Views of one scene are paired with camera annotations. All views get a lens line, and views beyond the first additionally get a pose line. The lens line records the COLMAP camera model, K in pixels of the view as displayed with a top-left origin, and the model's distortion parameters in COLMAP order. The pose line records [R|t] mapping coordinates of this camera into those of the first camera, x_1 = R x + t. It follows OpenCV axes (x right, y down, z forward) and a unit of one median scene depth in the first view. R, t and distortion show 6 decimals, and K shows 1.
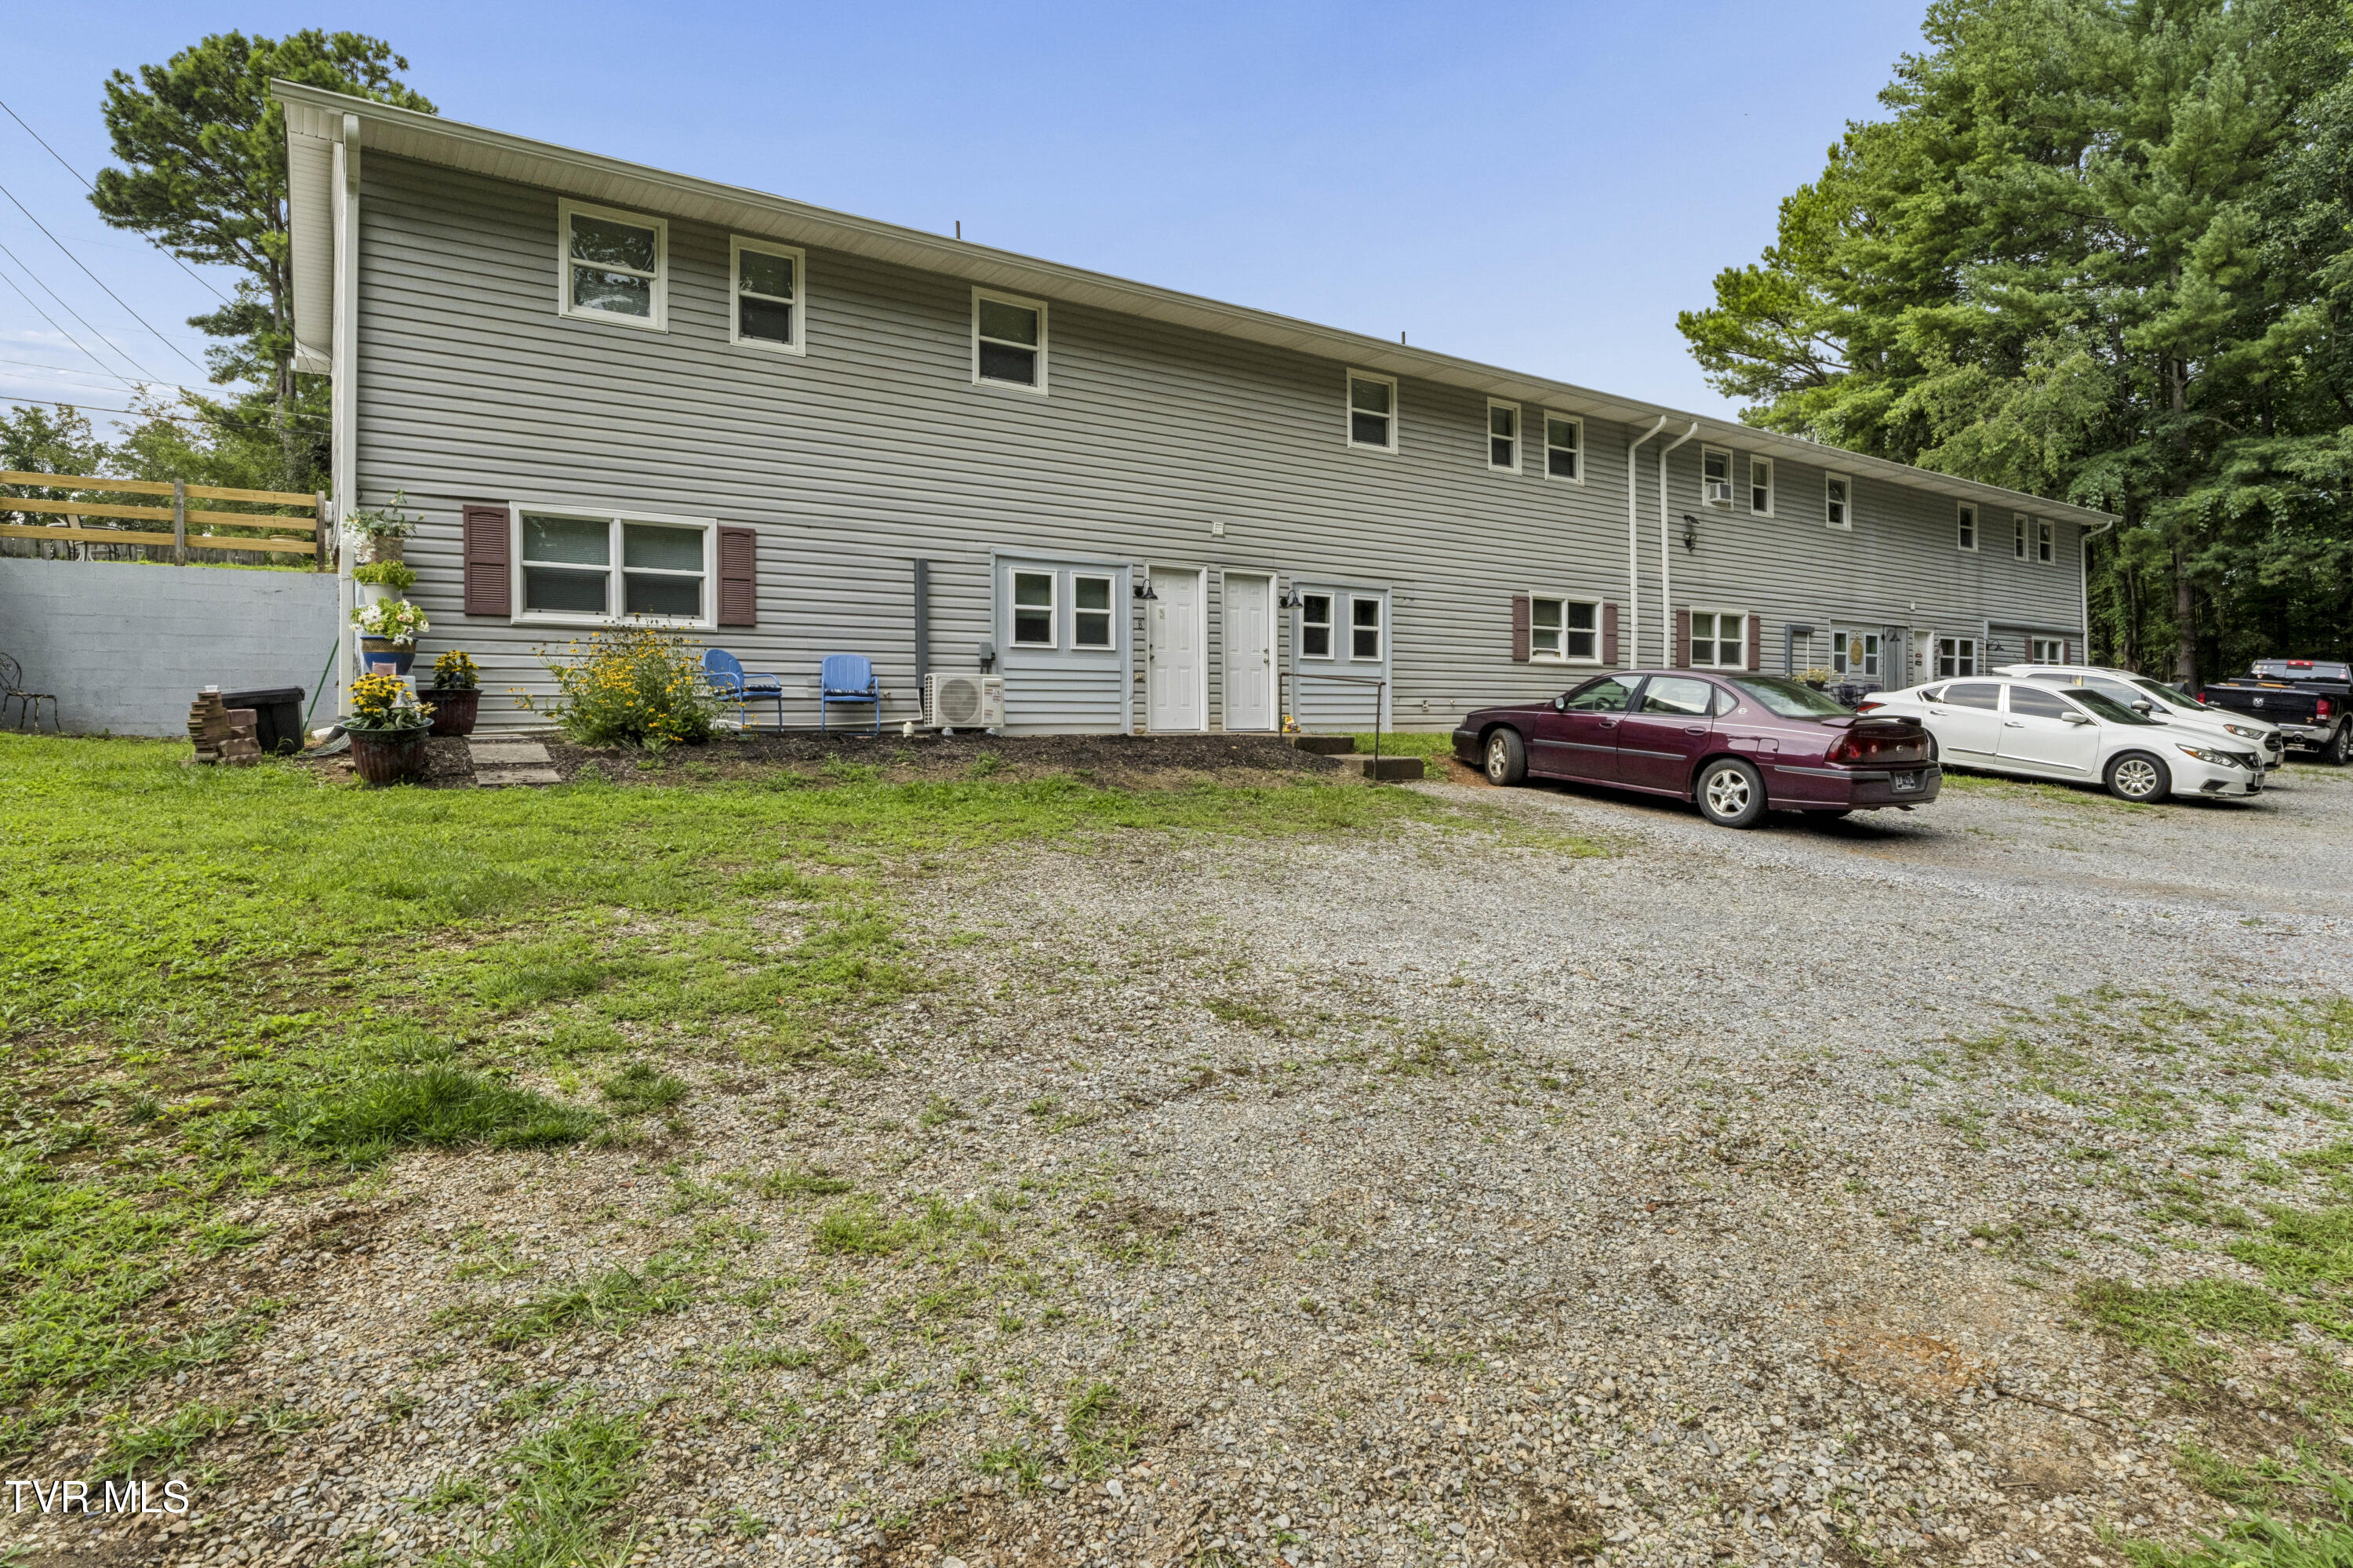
lens RADIAL K [[1279.0, 0, 1187.9], [0, 1279.0, 800.2], [0, 0, 1]] dist [-0.011697, 0.005469]
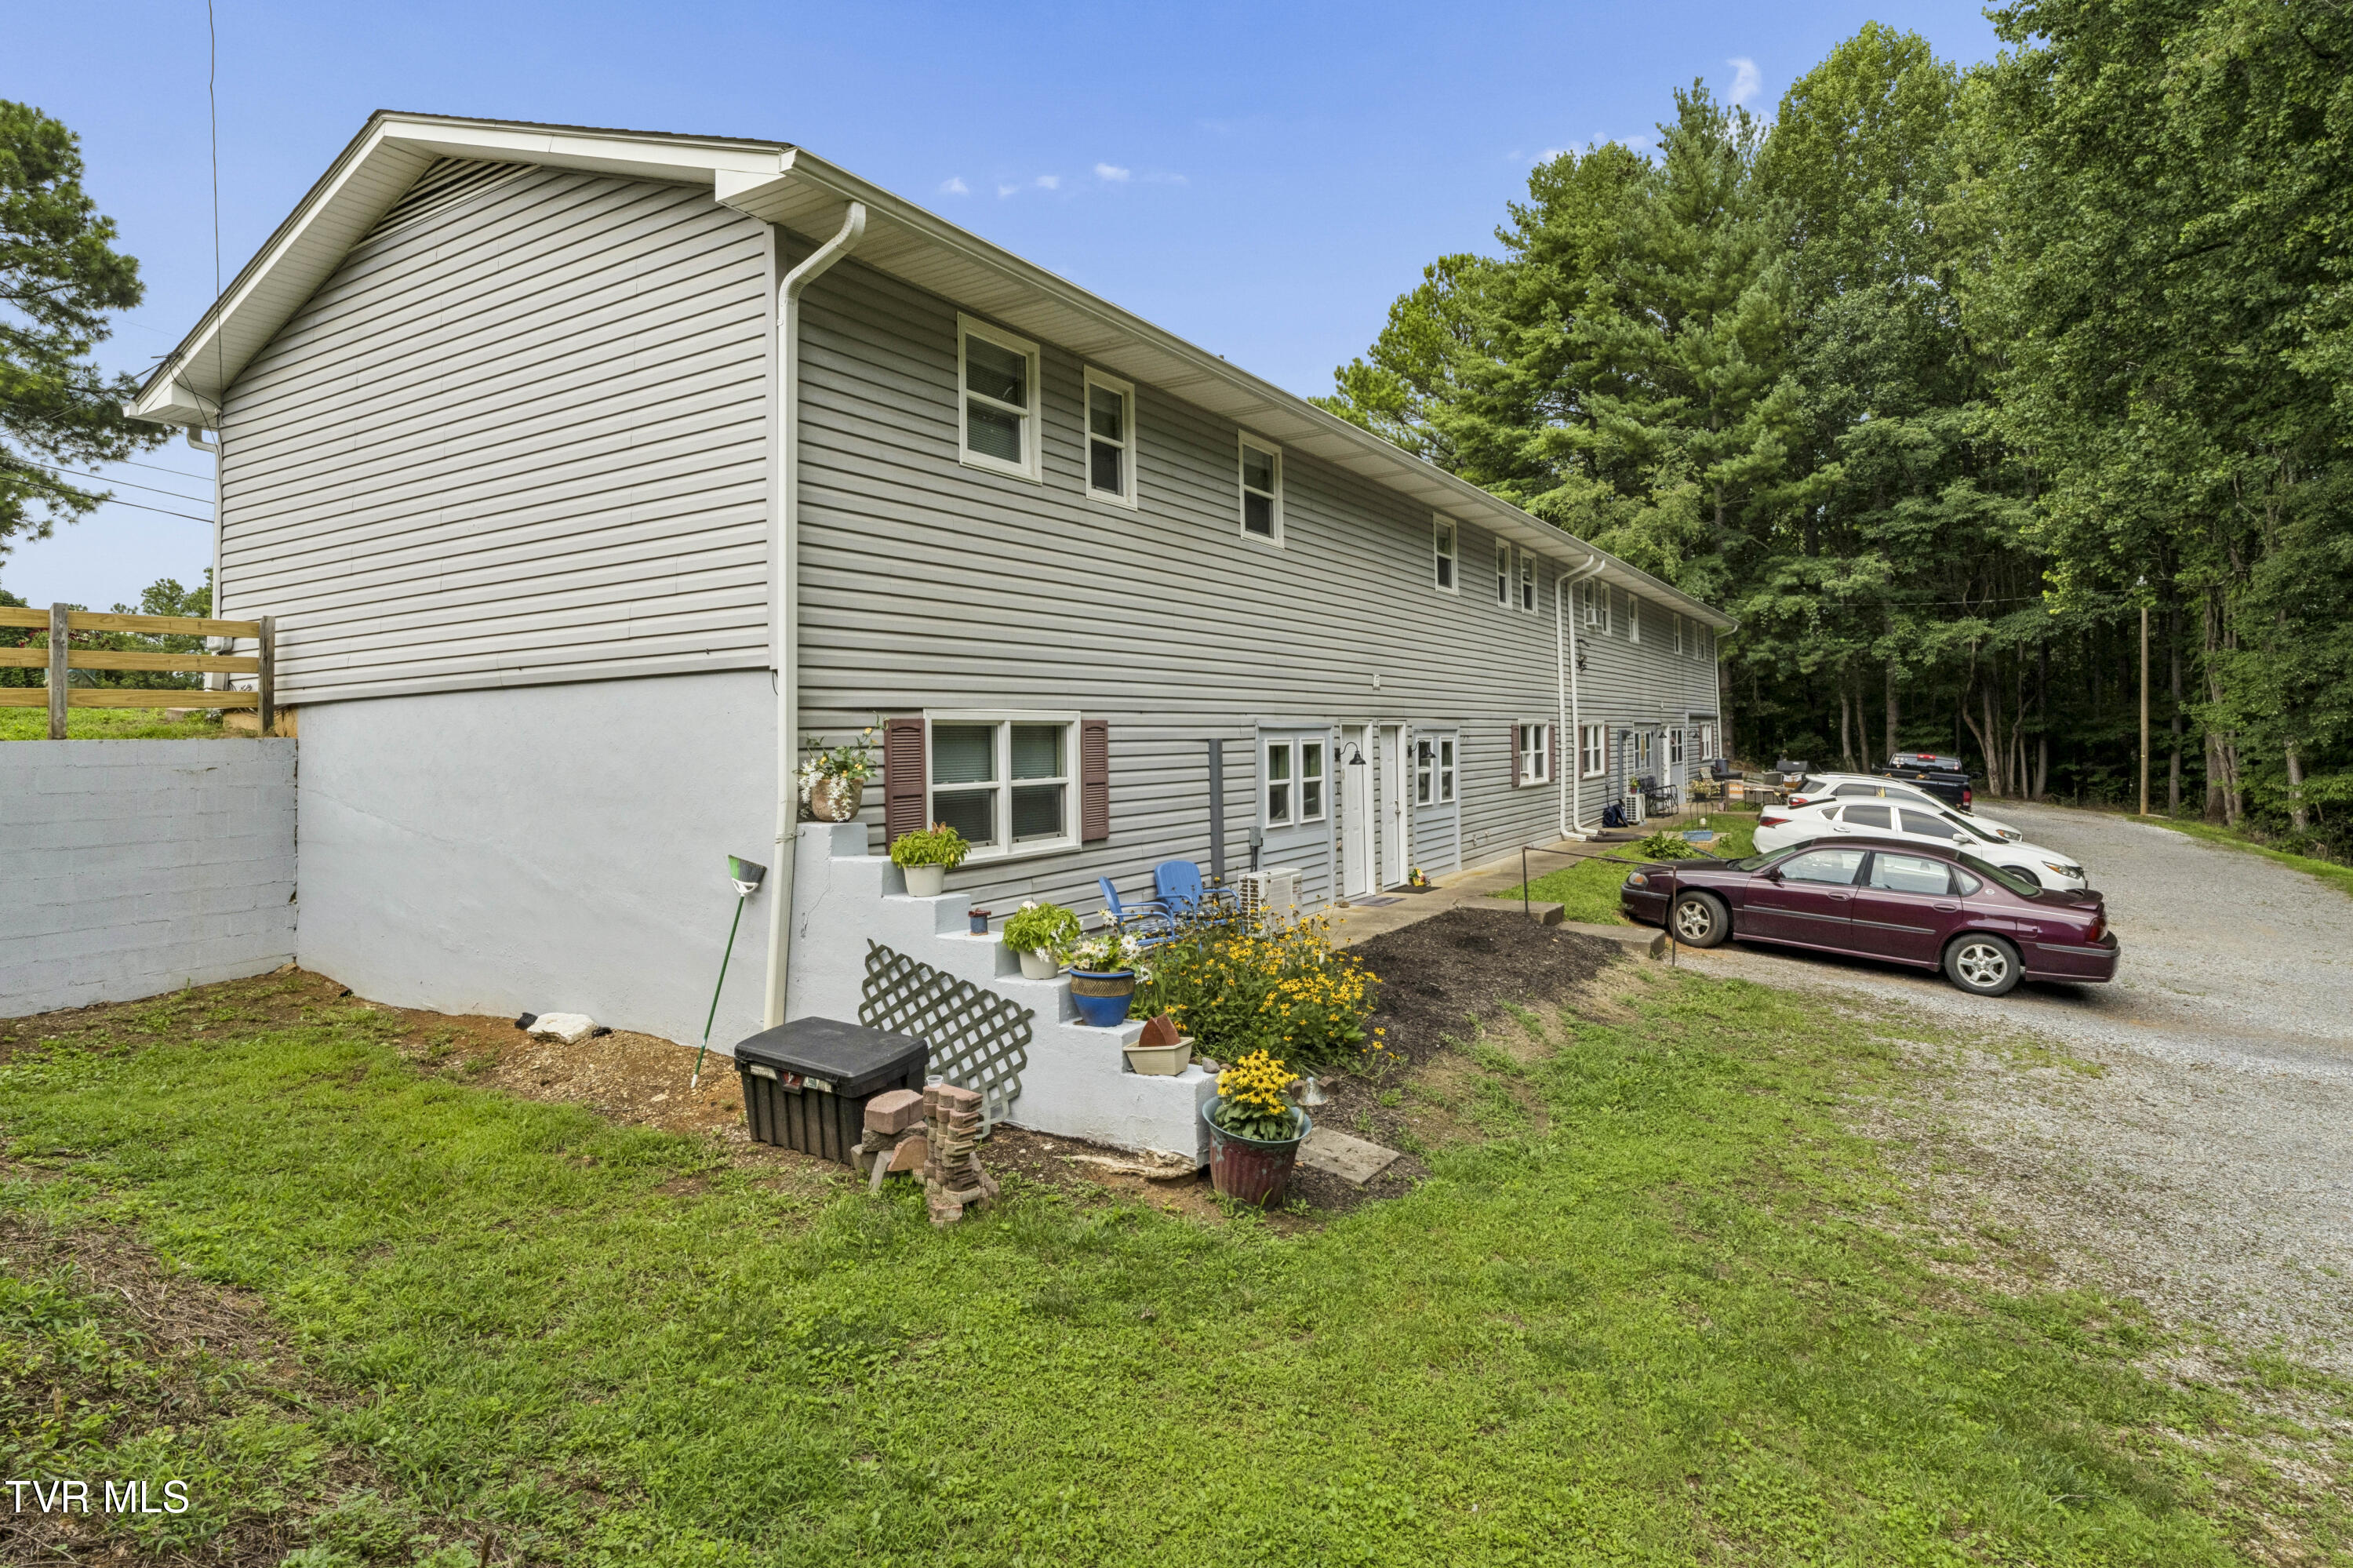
lens RADIAL K [[1279.0, 0, 1185.5], [0, 1279.0, 765.2], [0, 0, 1]] dist [-0.011697, 0.005469]
pose [[0.918187, -0.014124, 0.395896, -0.512680], [0.028848, 0.999095, -0.031261, -0.129063], [-0.395096, 0.040124, 0.917763, 0.185491]]
